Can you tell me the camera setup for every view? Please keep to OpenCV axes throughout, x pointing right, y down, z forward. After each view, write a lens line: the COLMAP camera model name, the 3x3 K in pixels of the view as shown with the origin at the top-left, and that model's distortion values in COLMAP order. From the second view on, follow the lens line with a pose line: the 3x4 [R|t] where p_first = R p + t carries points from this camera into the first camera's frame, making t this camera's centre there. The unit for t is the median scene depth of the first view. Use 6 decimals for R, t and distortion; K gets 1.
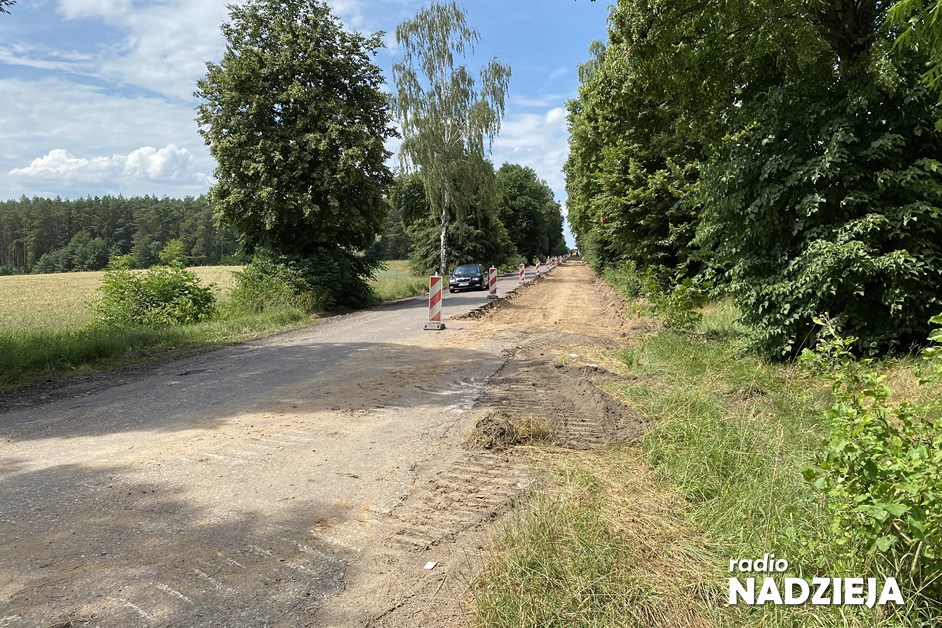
lens RADIAL K [[728.1, 0, 459.7], [0, 728.1, 355.2], [0, 0, 1]] dist [0.024939, -0.023527]
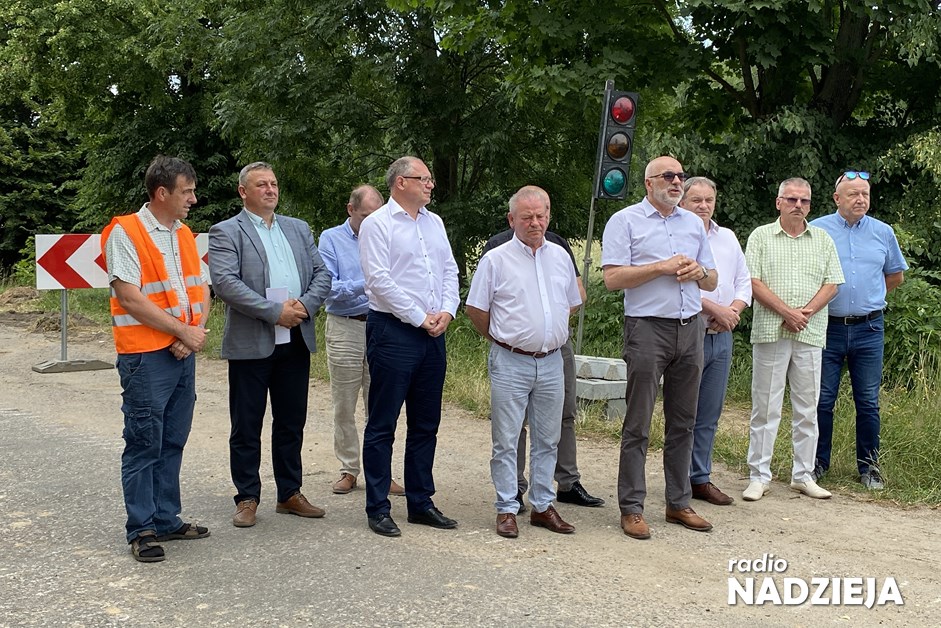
lens RADIAL K [[1291.0, 0, 483.5], [0, 1291.0, 286.9], [0, 0, 1]] dist [0.084671, 0.000000]
pose [[0.741274, -0.025280, 0.670726, -0.307454], [0.084916, 0.994793, -0.056353, 0.066915], [-0.665810, 0.098728, 0.739561, -0.499152]]
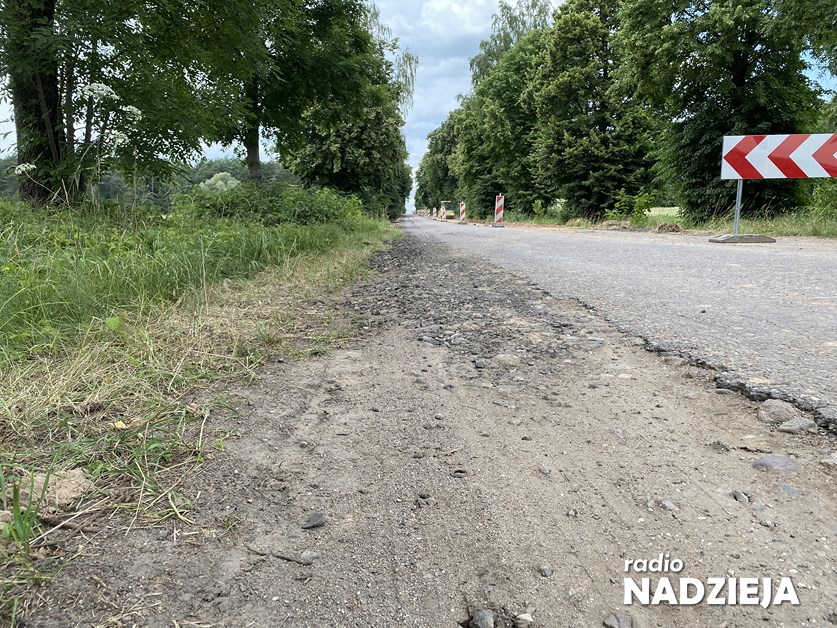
lens RADIAL K [[646.1, 0, 427.0], [0, 646.1, 318.2], [0, 0, 1]] dist [0.007122, -0.015829]
pose [[0.981415, -0.033399, 0.188970, -0.312694], [0.028743, 0.999213, 0.027328, 0.084662], [-0.189734, -0.021388, 0.981603, -0.301956]]
